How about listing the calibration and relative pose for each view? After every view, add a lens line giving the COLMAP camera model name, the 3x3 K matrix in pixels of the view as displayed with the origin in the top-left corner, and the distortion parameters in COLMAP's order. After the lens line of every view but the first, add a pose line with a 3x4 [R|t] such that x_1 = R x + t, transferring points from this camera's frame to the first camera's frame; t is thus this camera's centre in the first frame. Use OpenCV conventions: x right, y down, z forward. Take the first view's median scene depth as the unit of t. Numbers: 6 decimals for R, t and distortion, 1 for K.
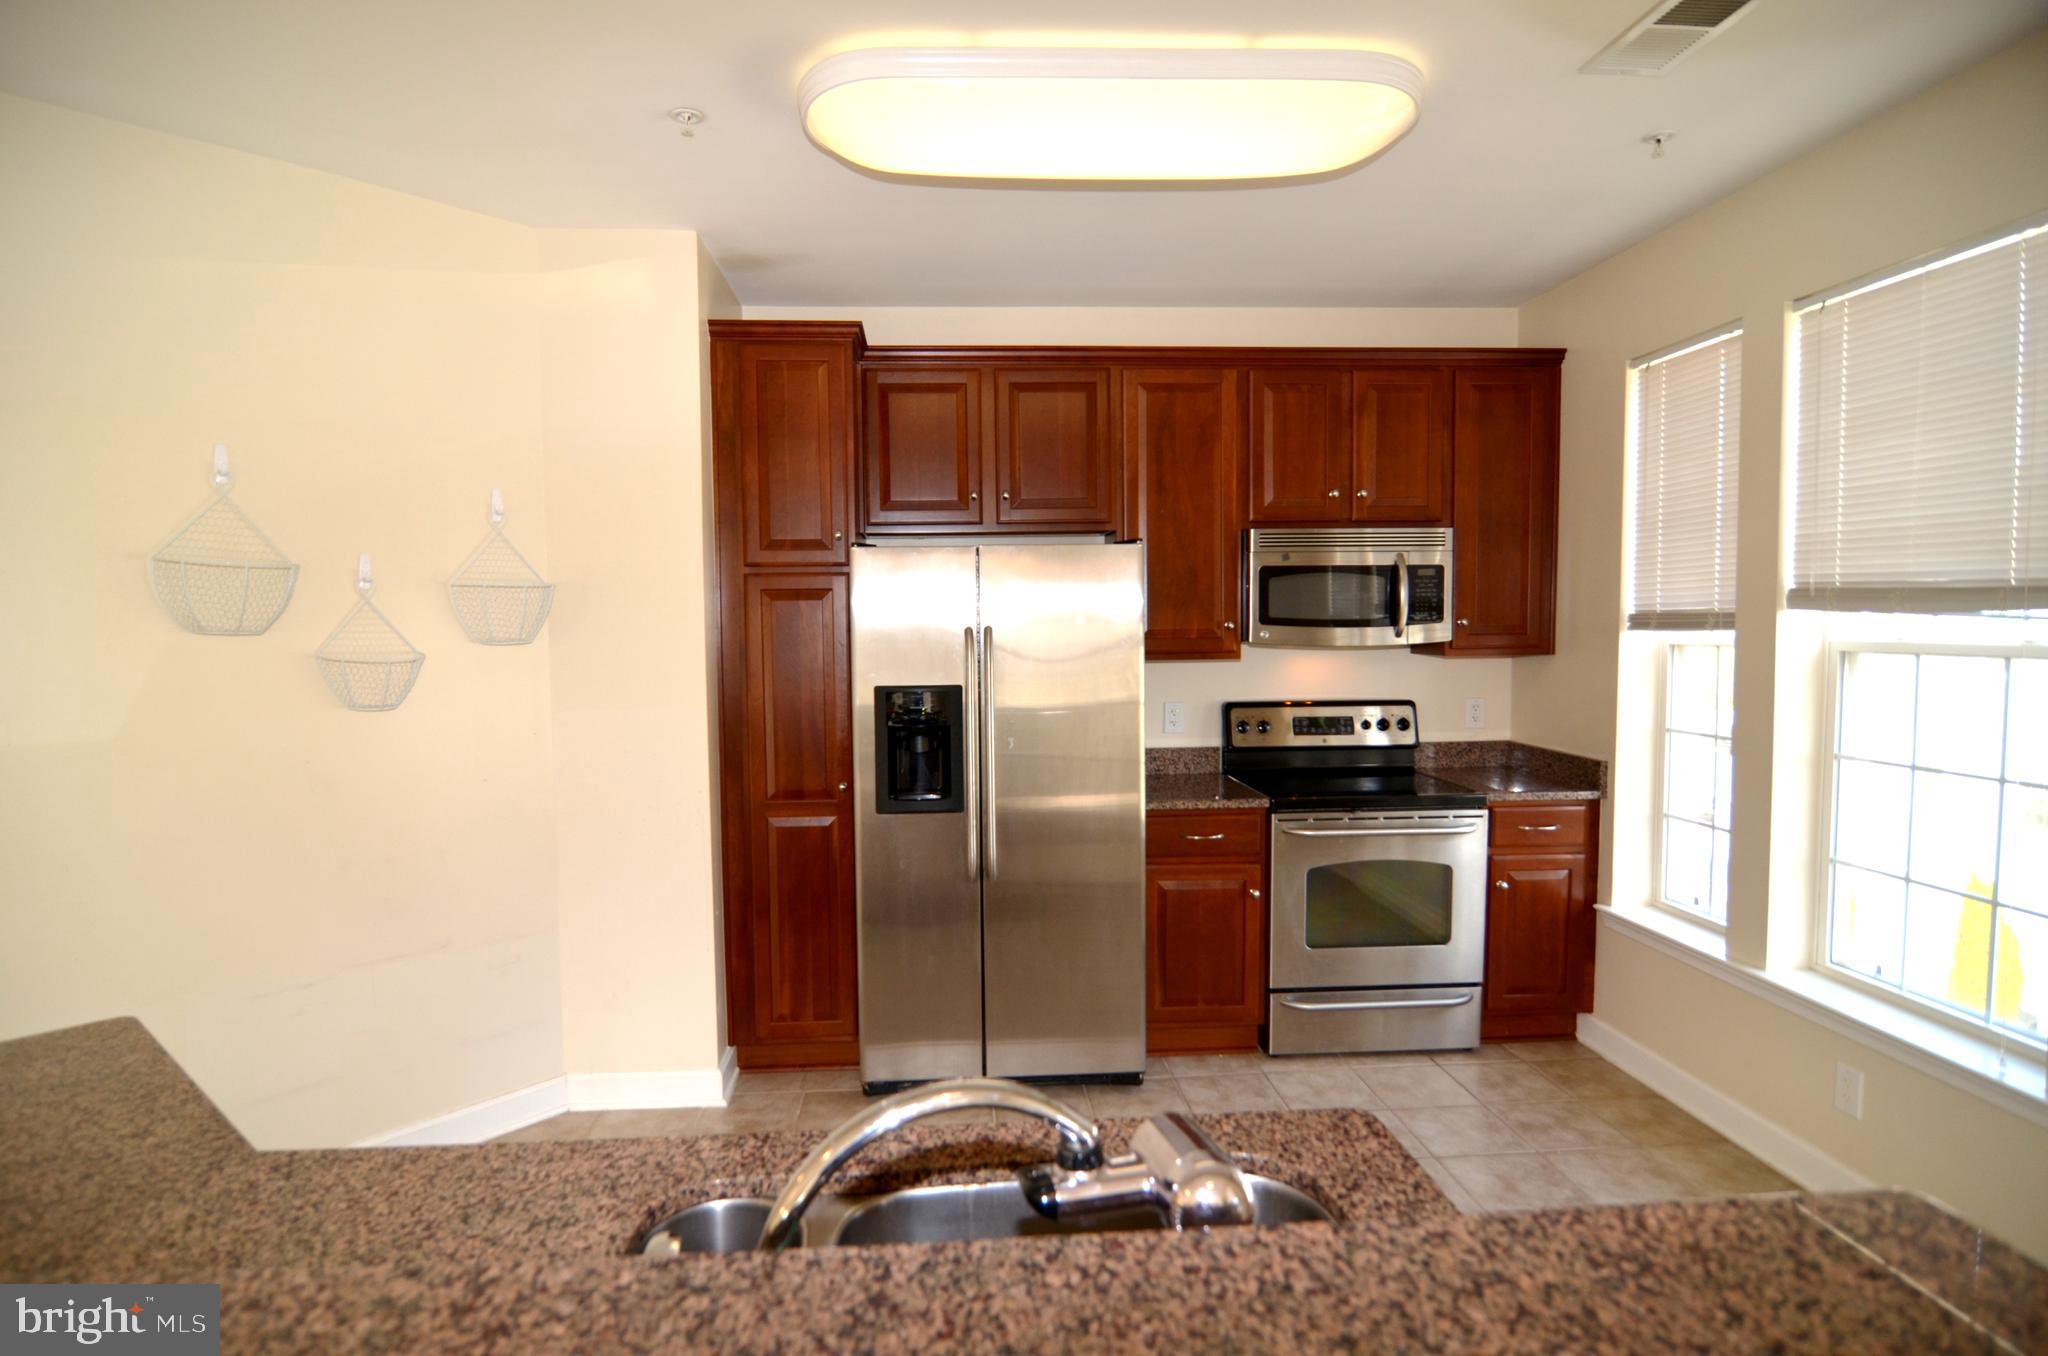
lens RADIAL K [[1119.5, 0, 1029.4], [0, 1119.5, 652.2], [0, 0, 1]] dist [0.045433, -0.000042]
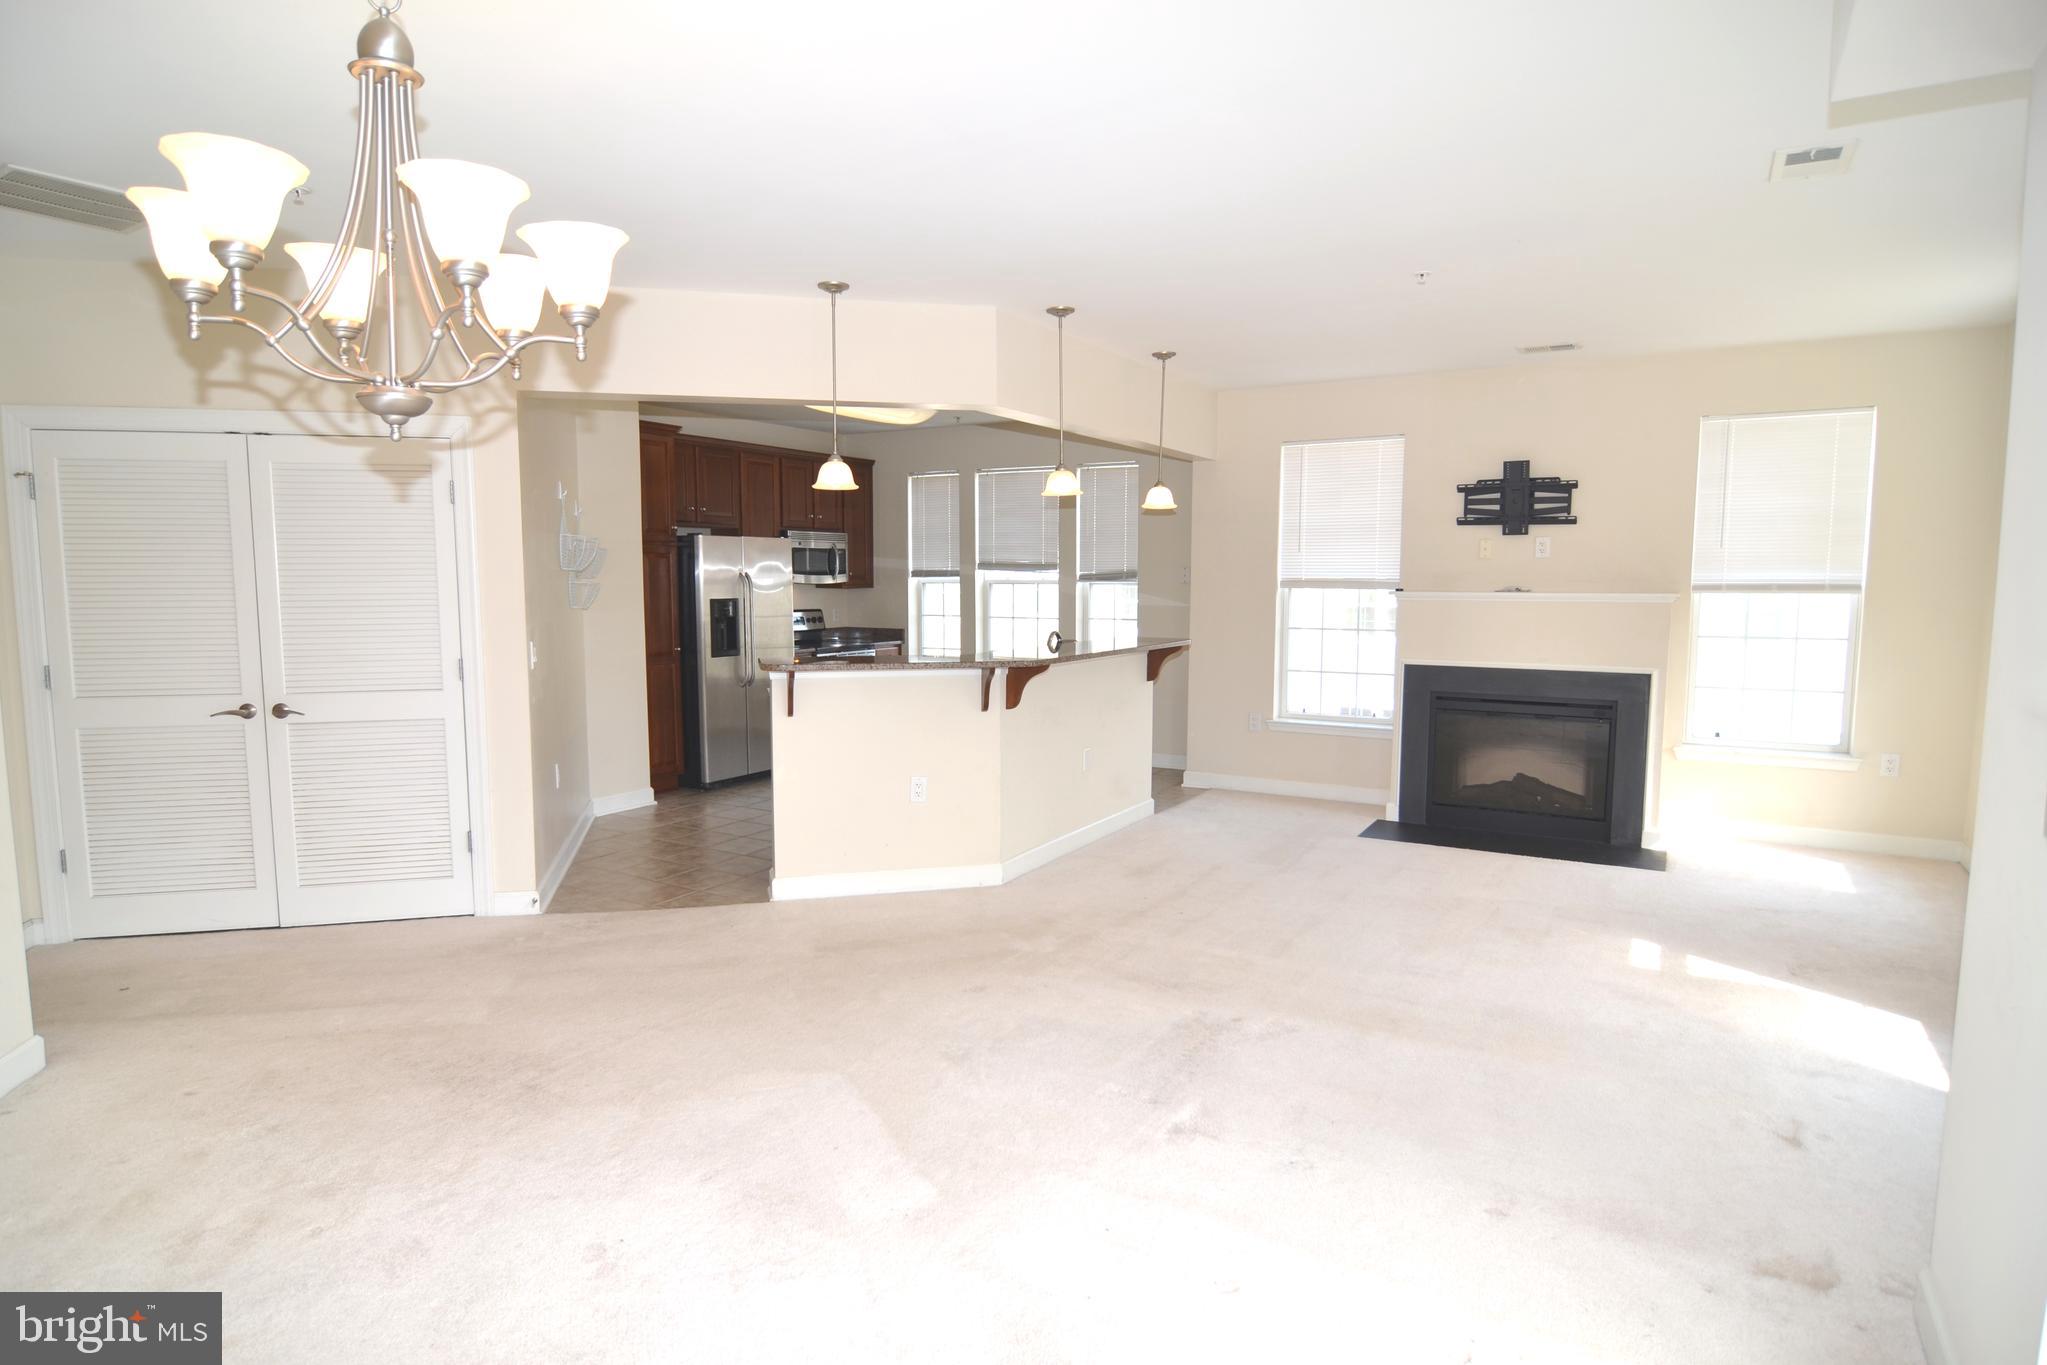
lens RADIAL K [[1123.8, 0, 1023.5], [0, 1123.8, 682.5], [0, 0, 1]] dist [-0.000041, -0.000006]
pose [[0.578077, -0.068785, 0.813078, -1.553012], [0.020979, 0.997364, 0.069460, 0.051357], [-0.815712, -0.023096, 0.577997, -0.765799]]
